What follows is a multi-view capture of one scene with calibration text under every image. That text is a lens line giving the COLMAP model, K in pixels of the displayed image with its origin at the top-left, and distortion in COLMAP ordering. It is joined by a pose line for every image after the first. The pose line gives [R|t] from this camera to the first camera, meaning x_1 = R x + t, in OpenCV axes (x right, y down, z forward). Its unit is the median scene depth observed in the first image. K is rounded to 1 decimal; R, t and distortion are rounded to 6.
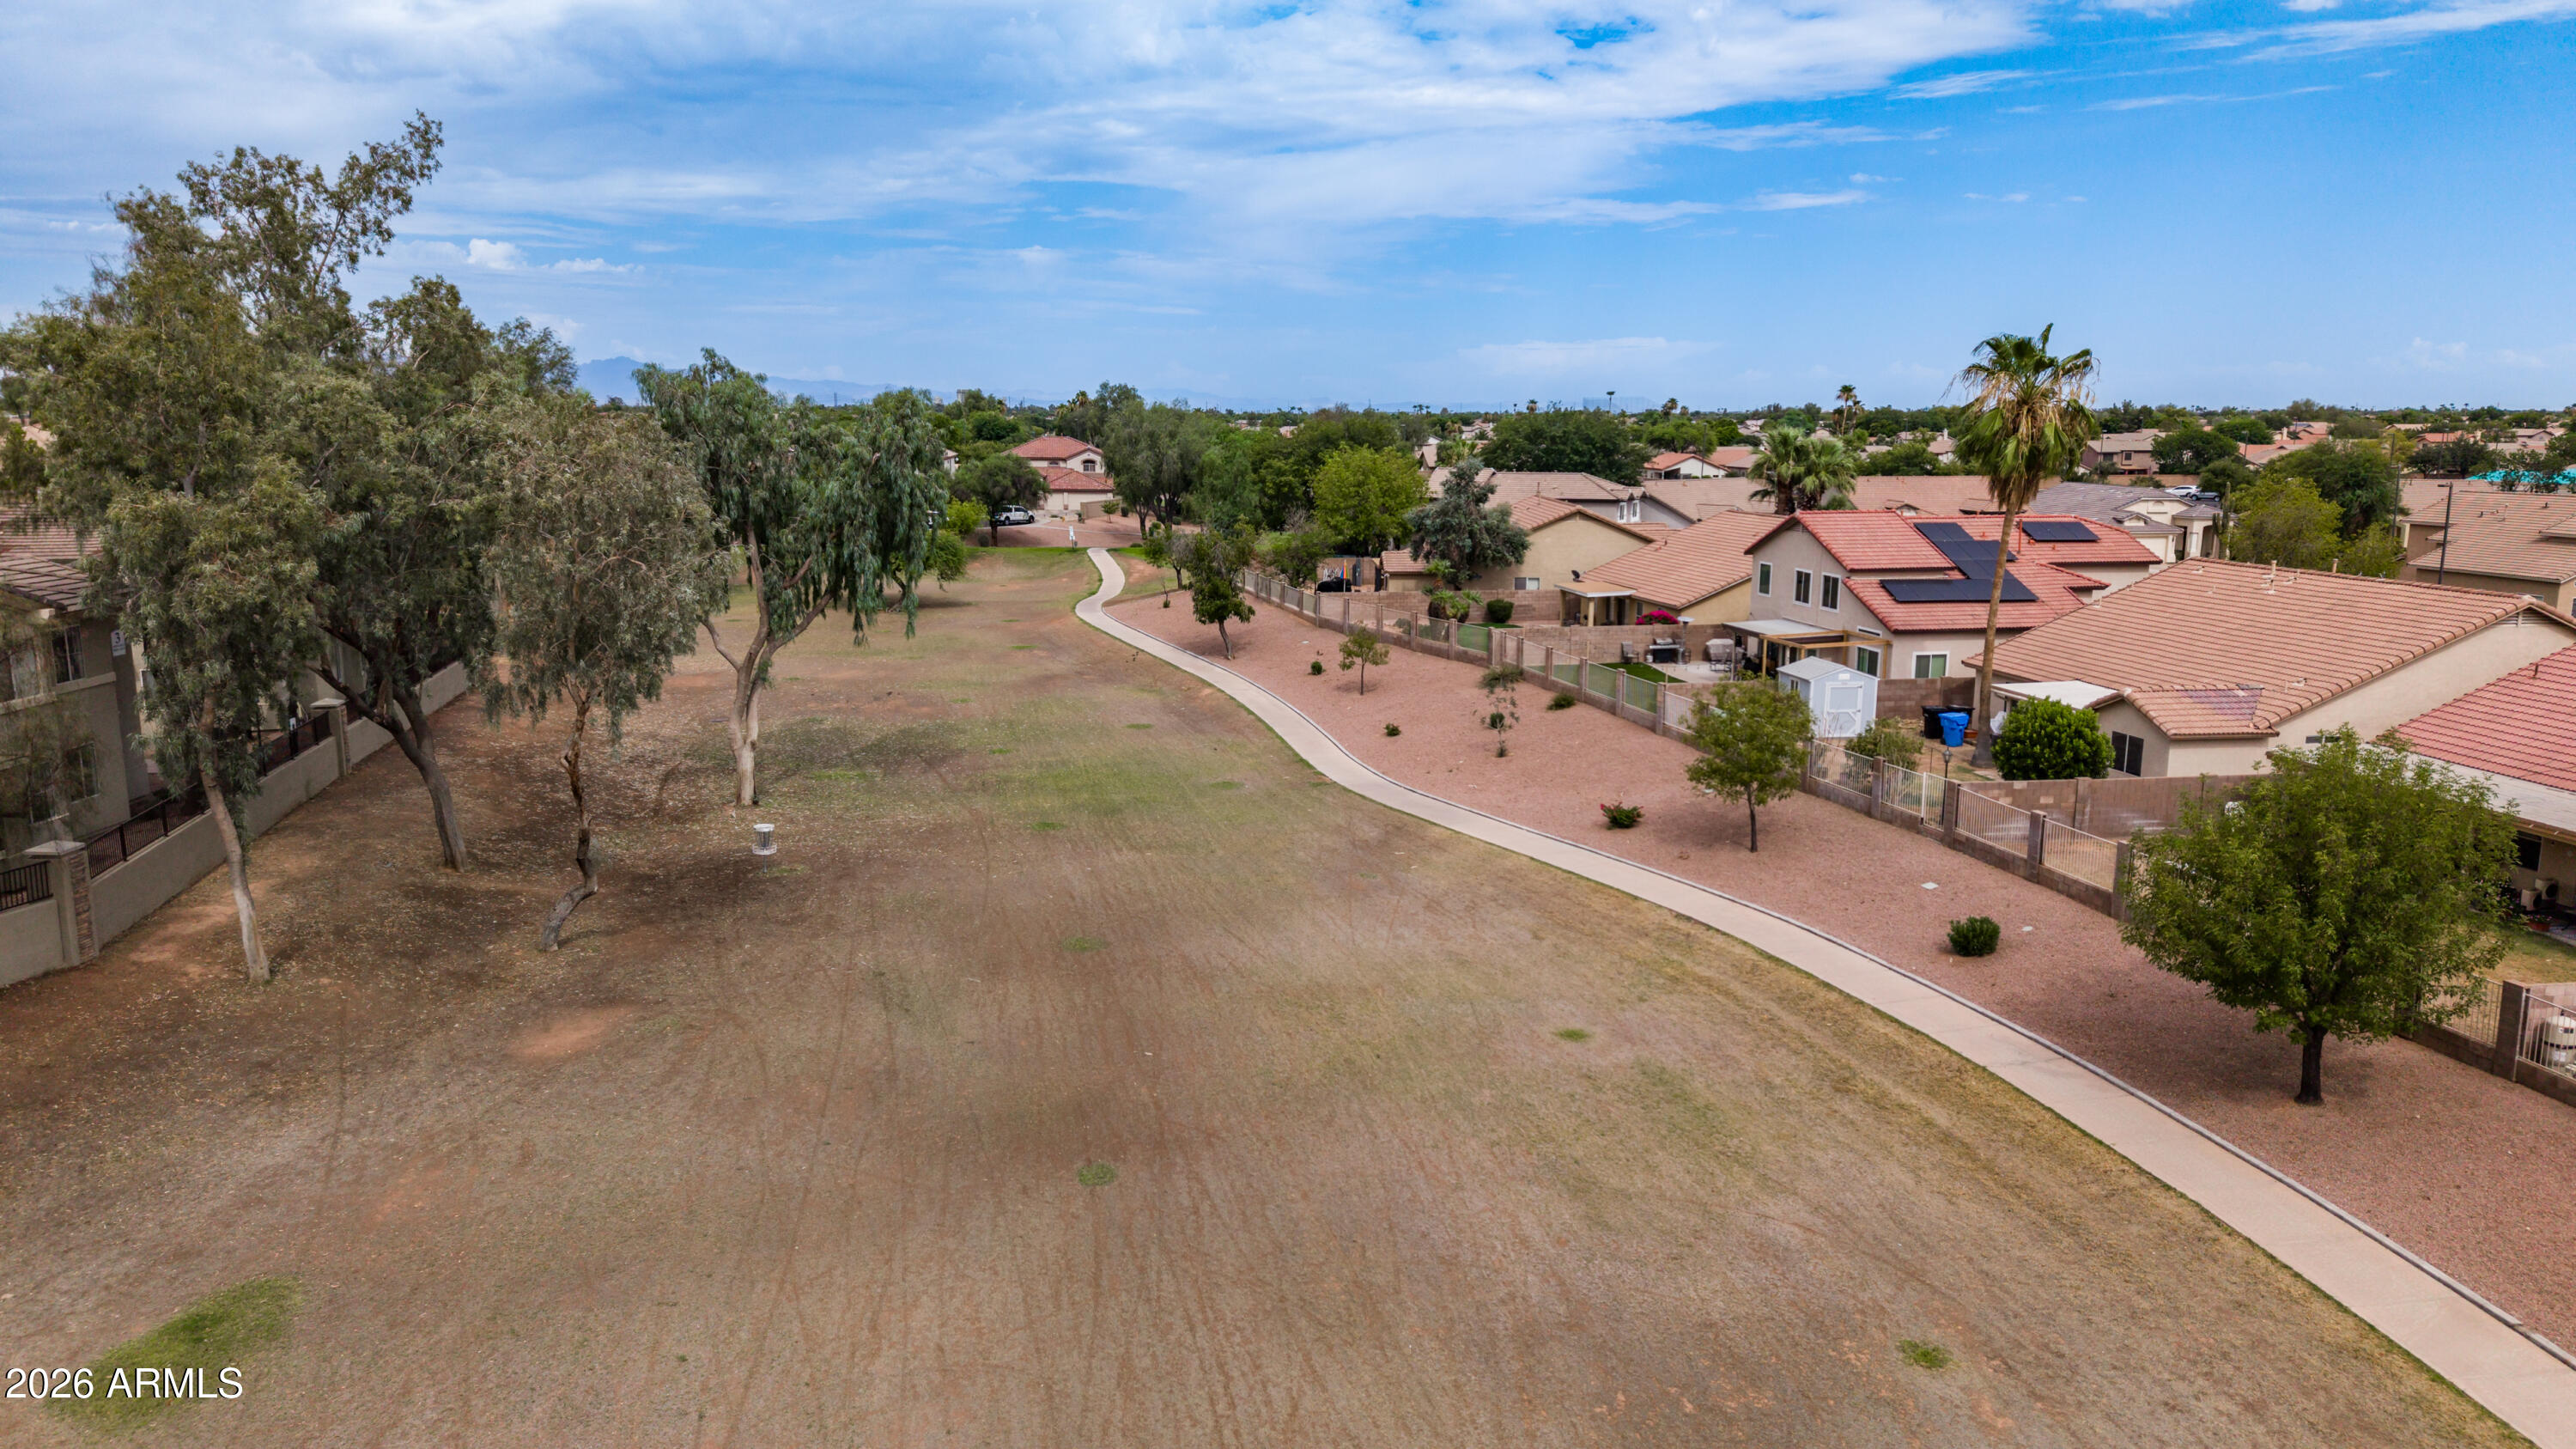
lens RADIAL K [[1724.7, 0, 1309.7], [0, 1724.7, 708.5], [0, 0, 1]] dist [0.053850, -0.038811]
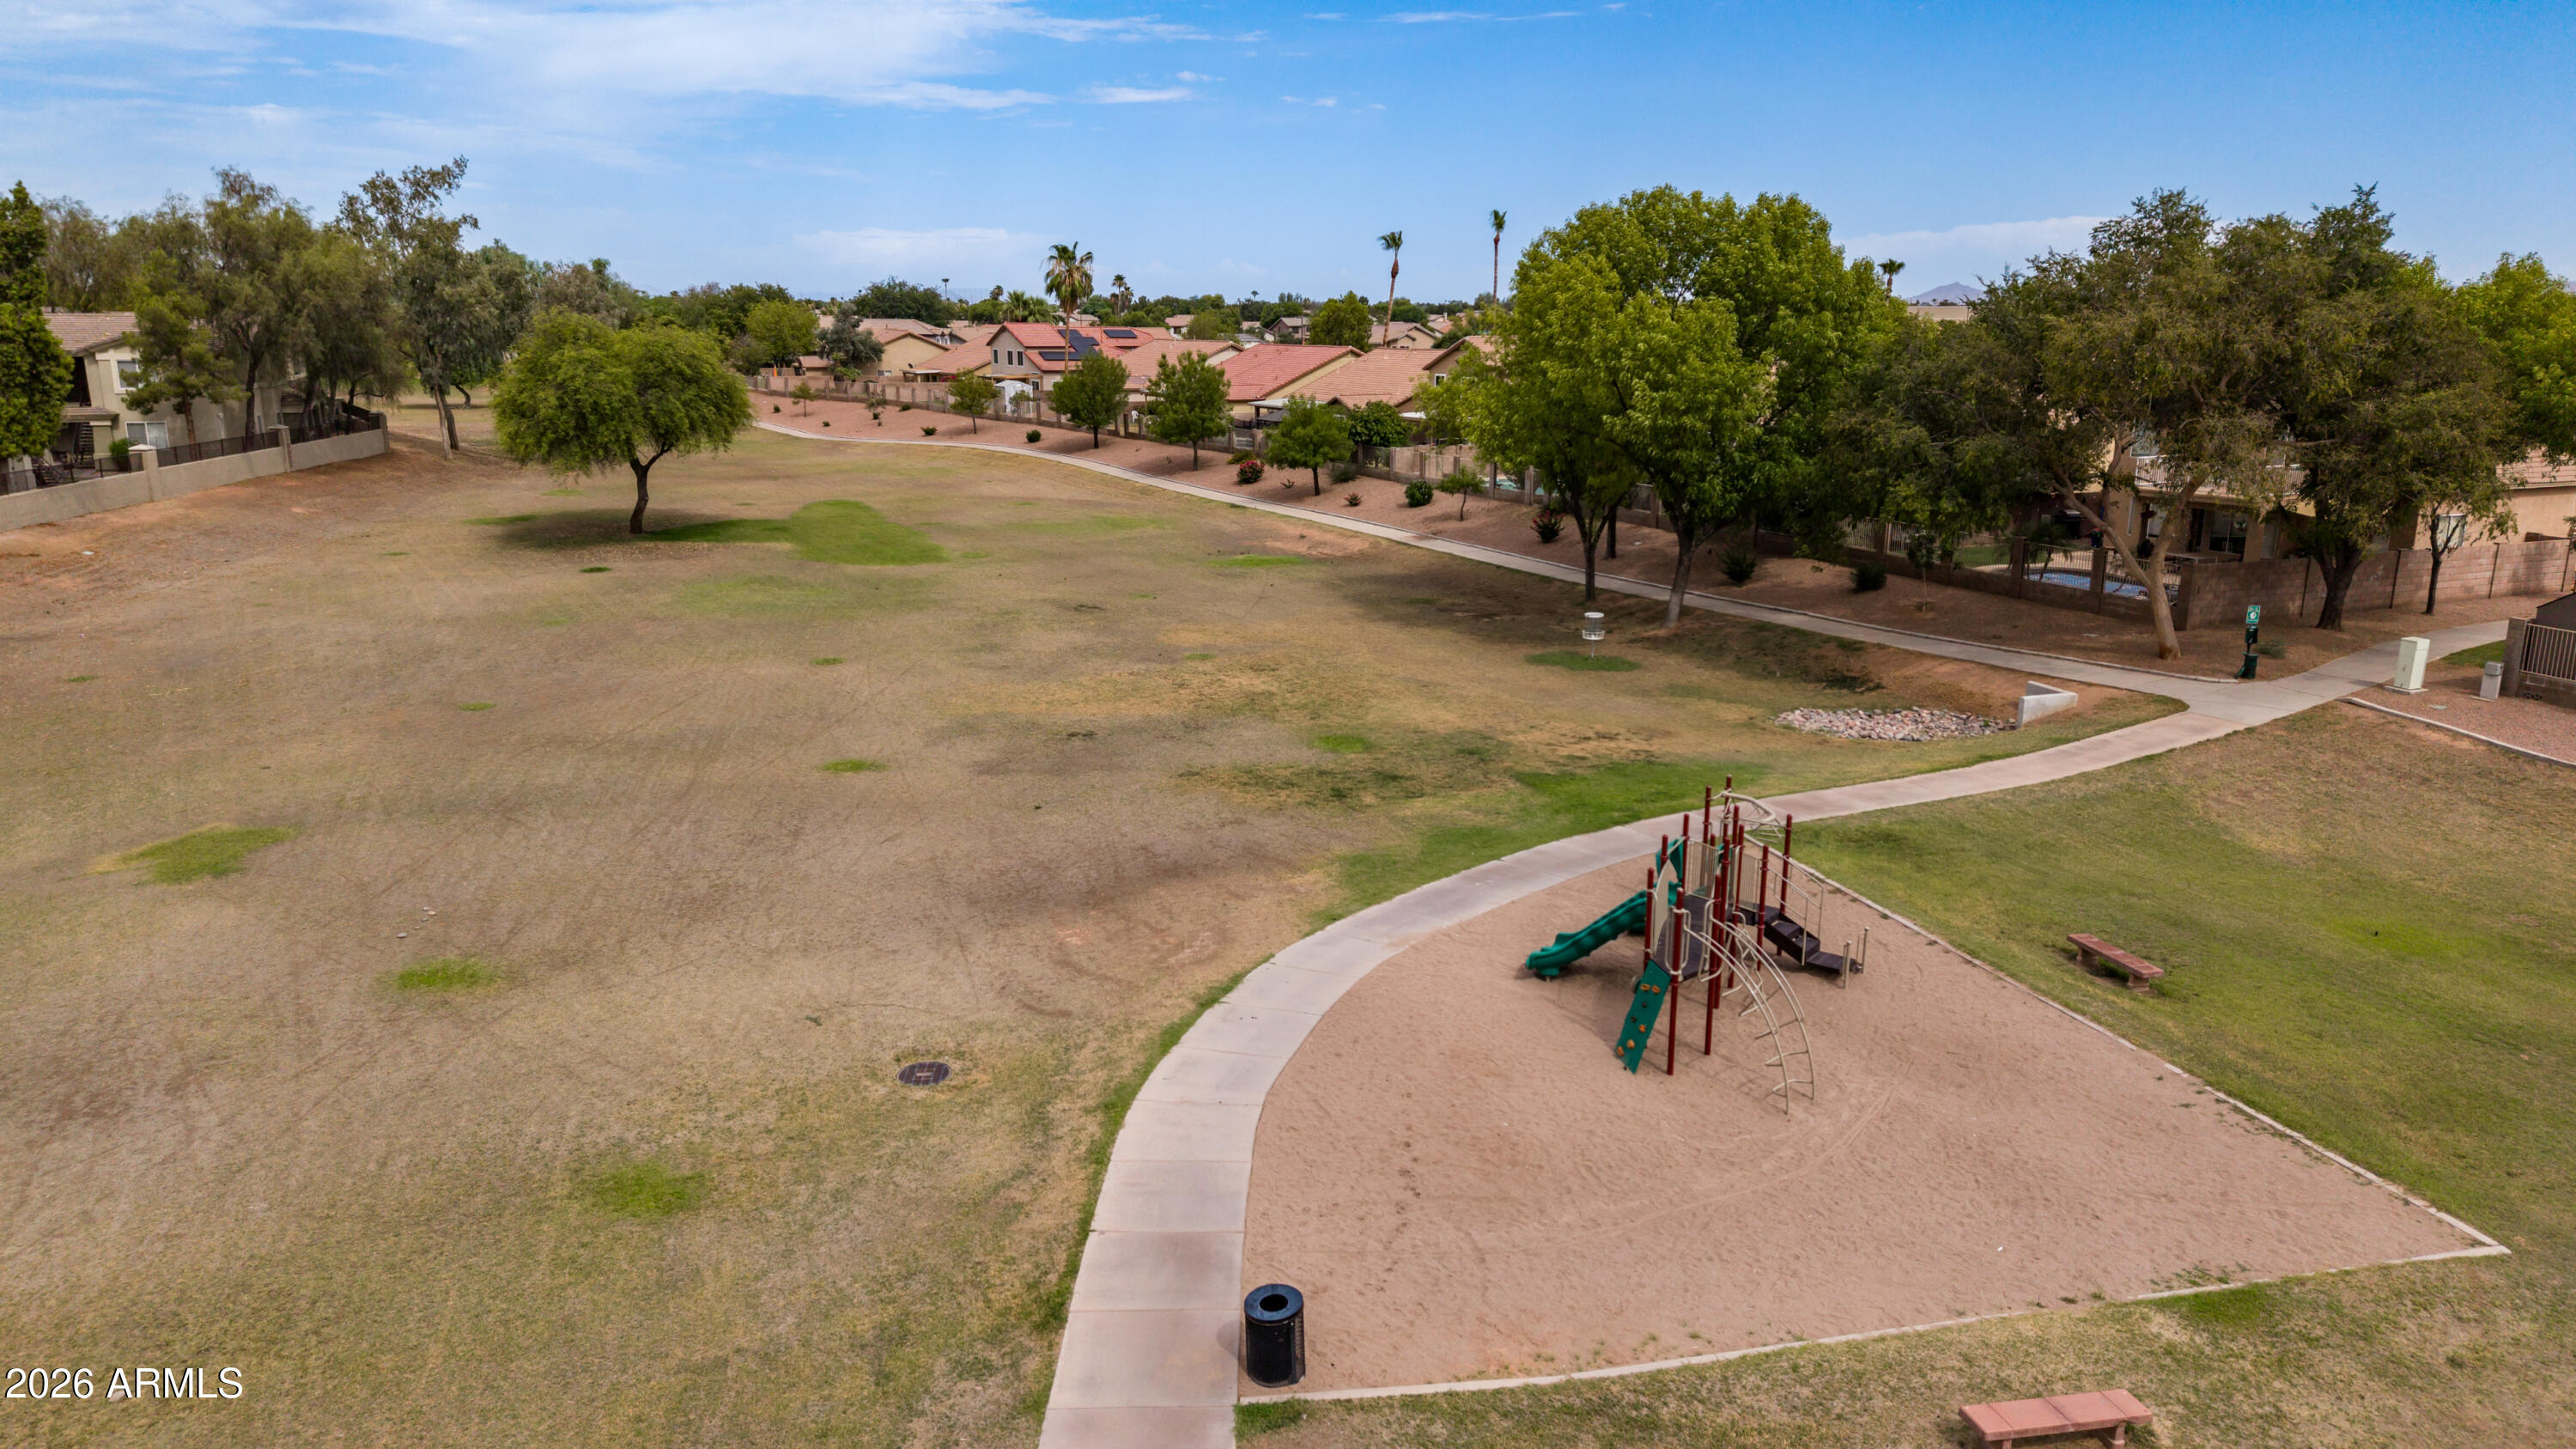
lens RADIAL K [[1724.7, 0, 1303.0], [0, 1724.7, 731.0], [0, 0, 1]] dist [0.053850, -0.038811]
pose [[0.936784, -0.081759, 0.340222, -0.111849], [0.057447, 0.995061, 0.080949, 0.173759], [-0.345160, -0.056287, 0.936854, -0.869405]]
